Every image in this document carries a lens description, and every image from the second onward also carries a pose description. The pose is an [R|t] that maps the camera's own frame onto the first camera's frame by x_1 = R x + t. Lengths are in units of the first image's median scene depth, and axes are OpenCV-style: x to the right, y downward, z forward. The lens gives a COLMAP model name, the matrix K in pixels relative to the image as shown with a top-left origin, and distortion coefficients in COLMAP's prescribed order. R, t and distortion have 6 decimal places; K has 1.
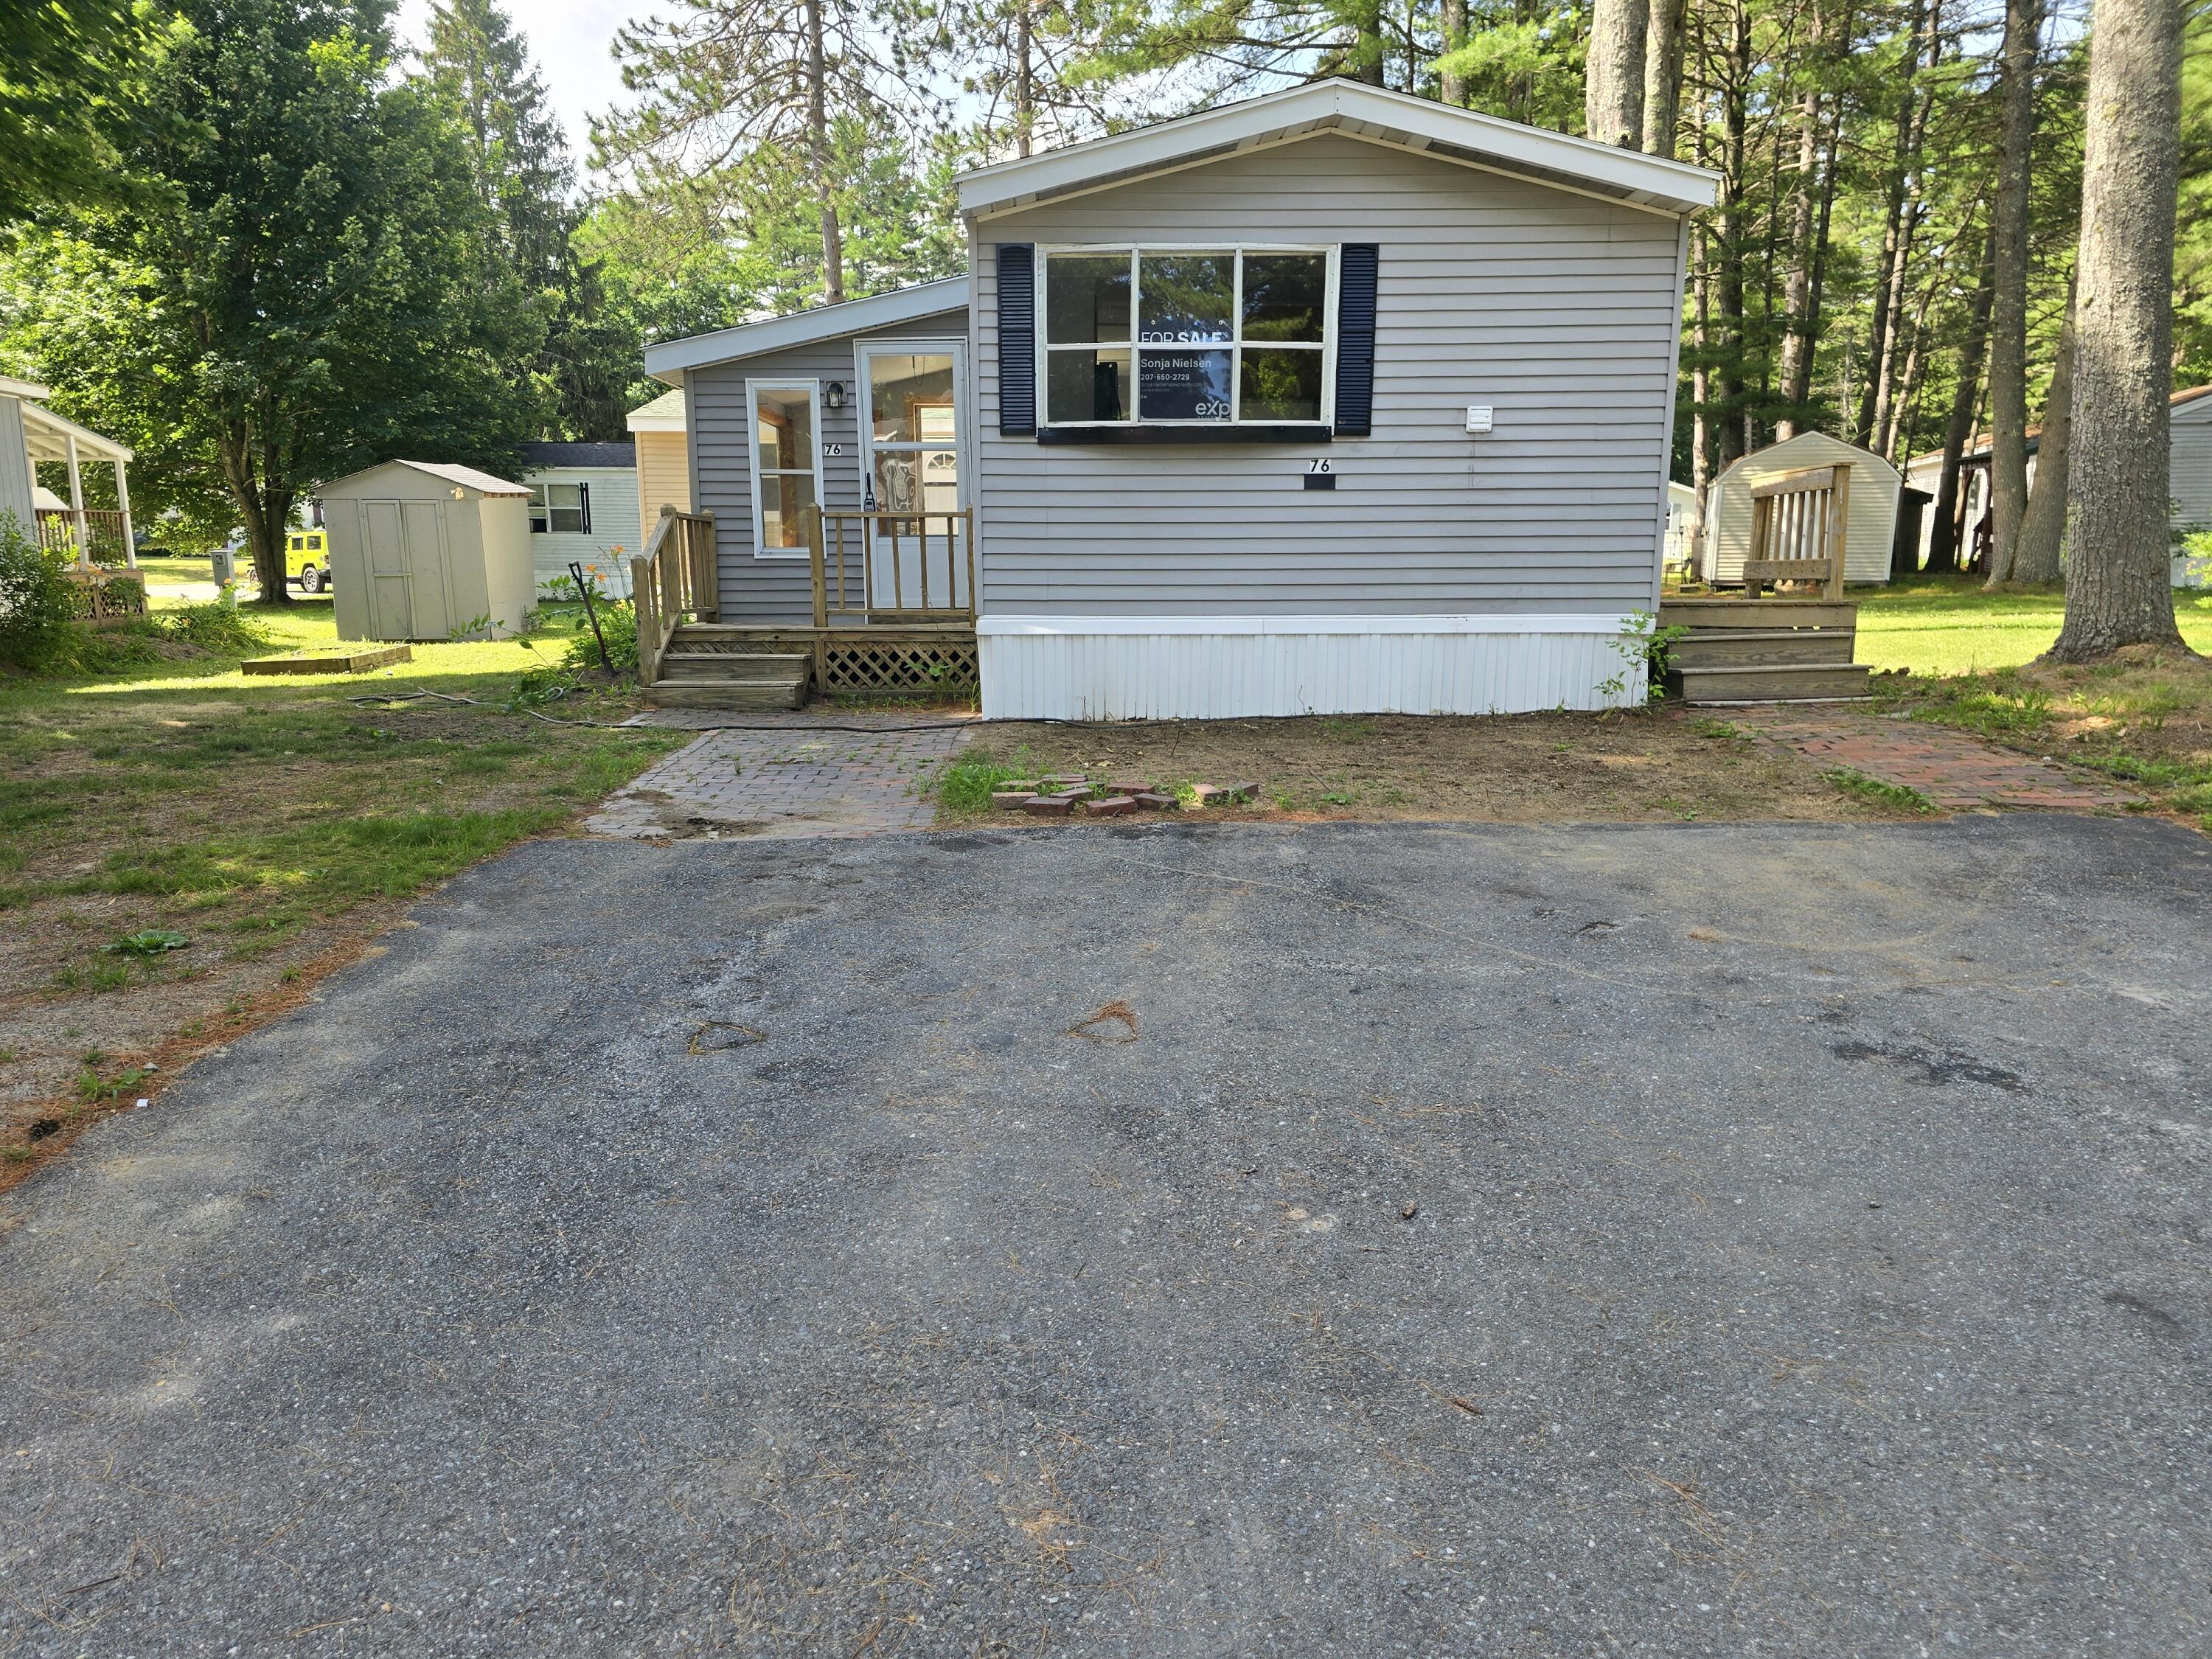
lens RADIAL K [[1495.6, 0, 1106.0], [0, 1495.6, 829.5], [0, 0, 1]] dist [0.046263, -0.044201]
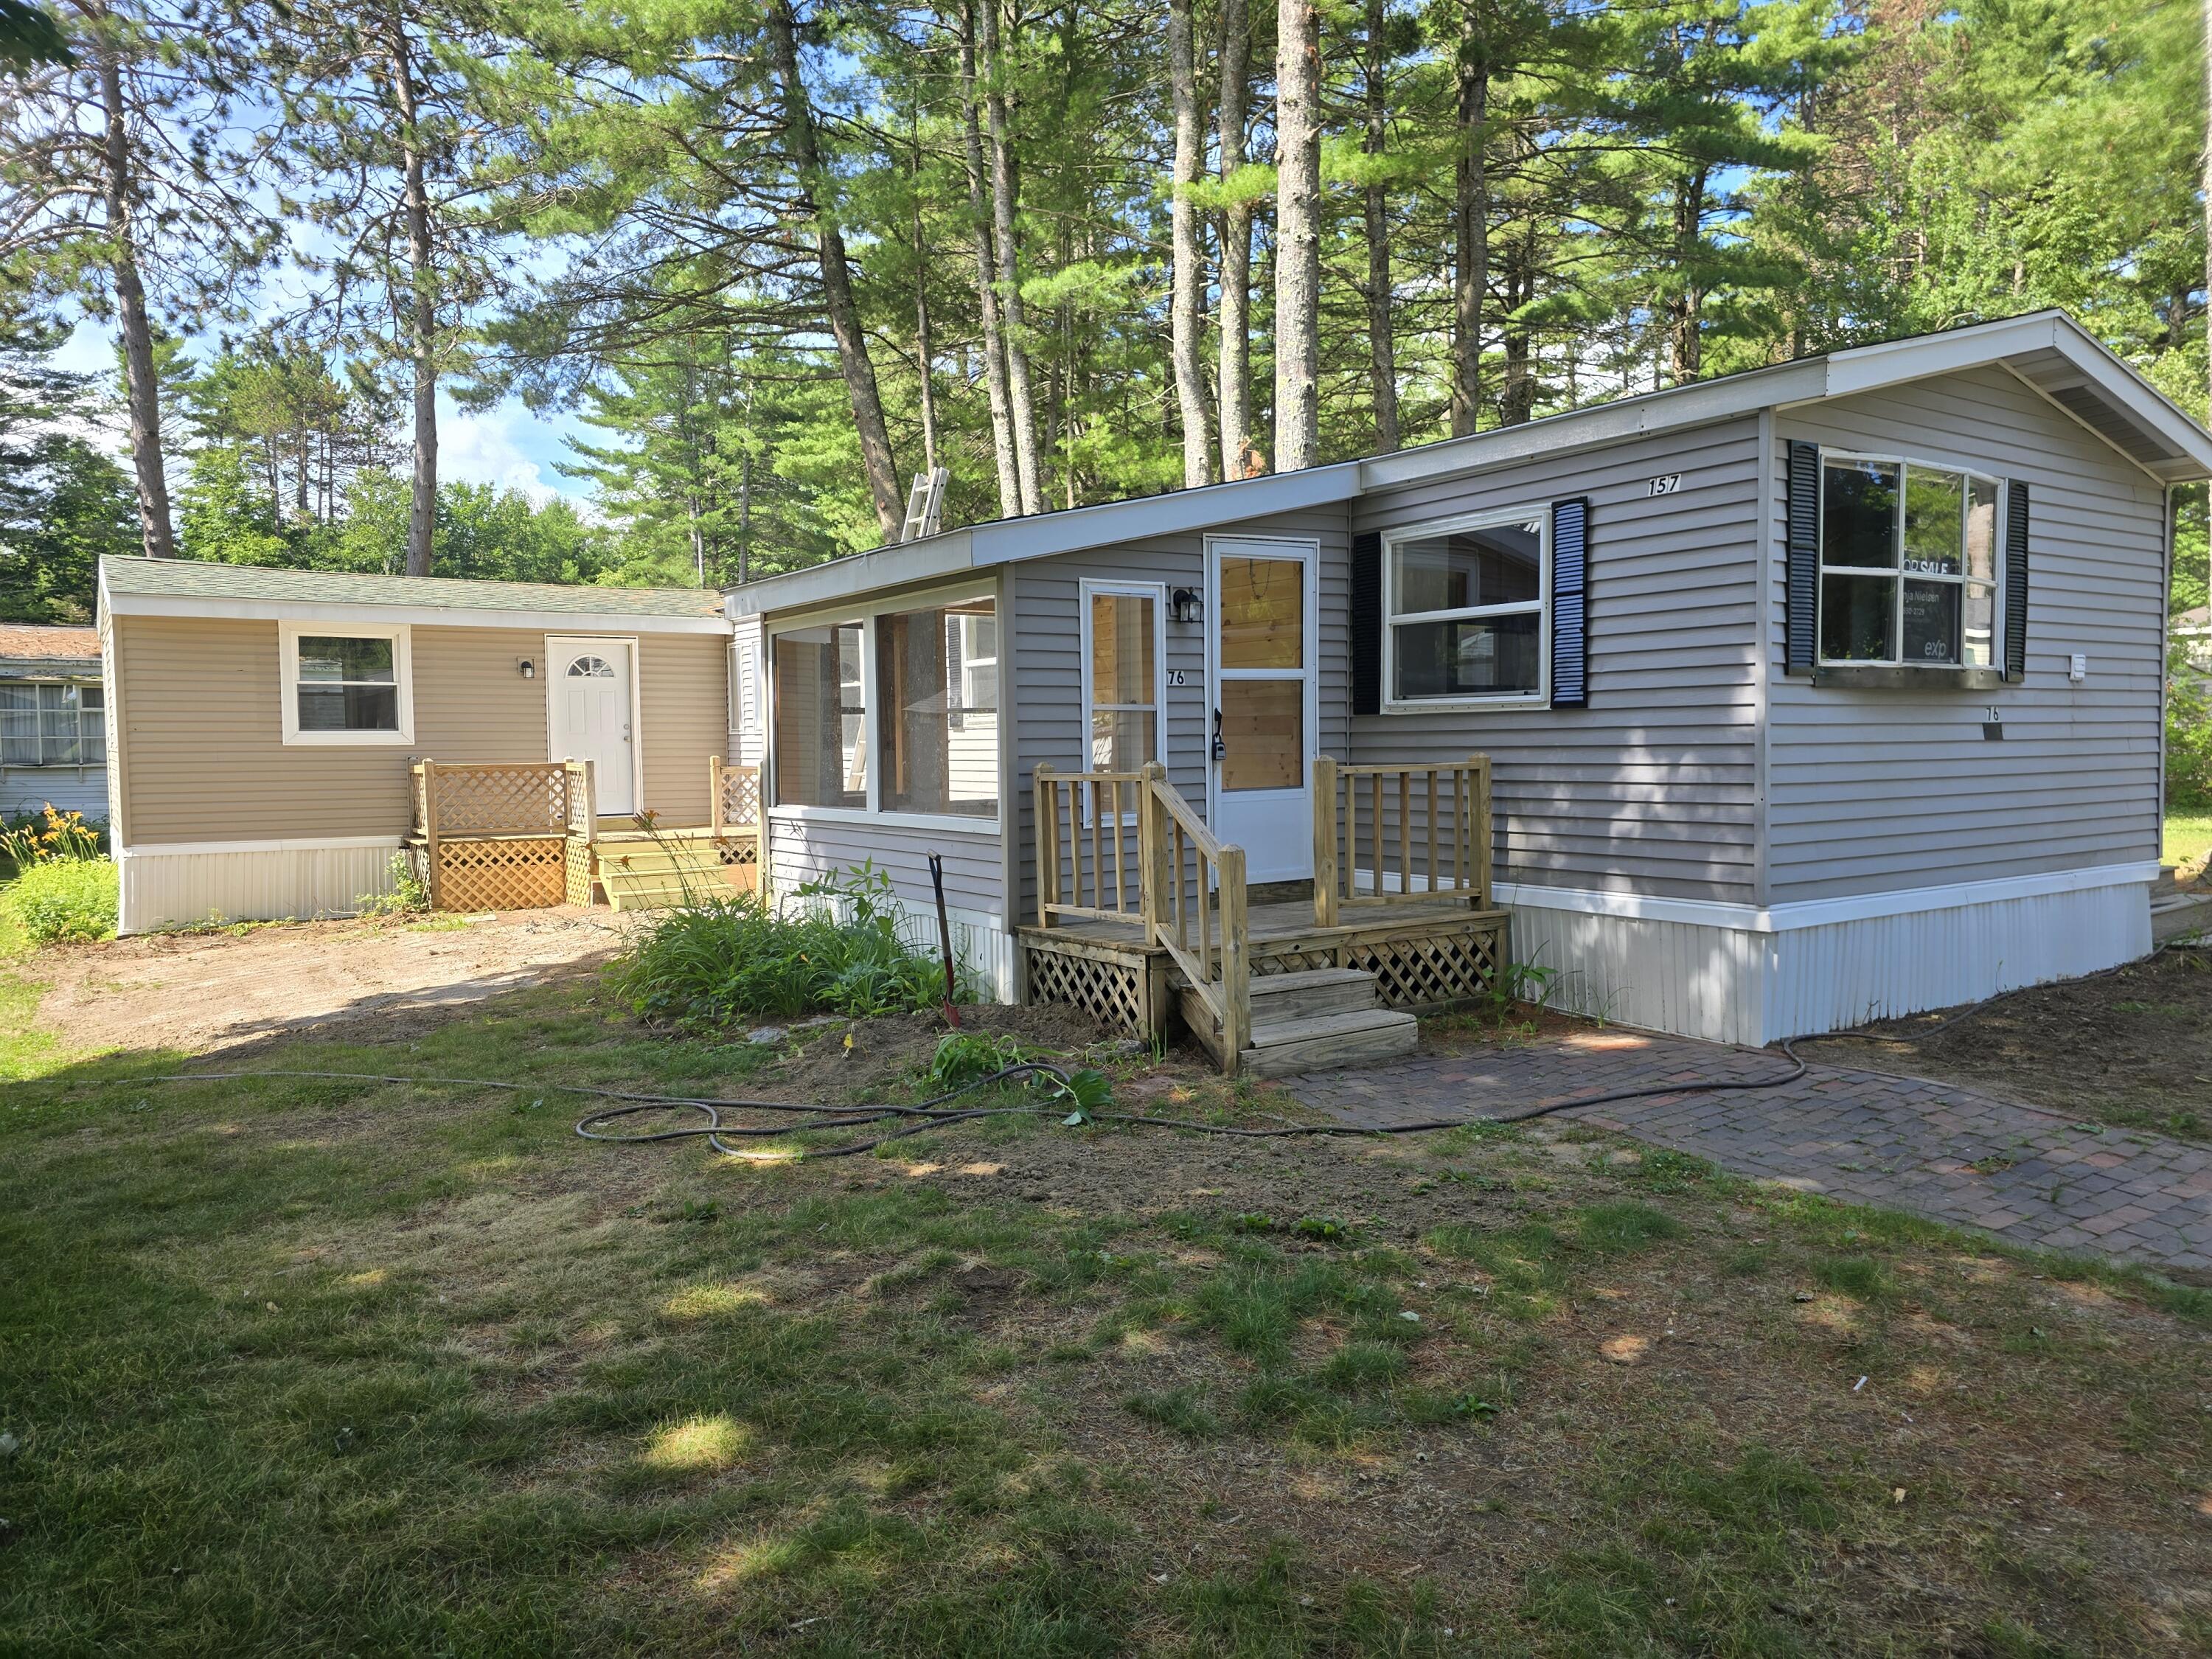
lens RADIAL K [[1495.6, 0, 1106.0], [0, 1495.6, 829.5], [0, 0, 1]] dist [0.046263, -0.044201]
pose [[0.820620, -0.041358, 0.569976, -0.807255], [0.115577, 0.988778, -0.094654, -0.148935], [-0.559665, 0.143551, 0.816191, 0.565486]]
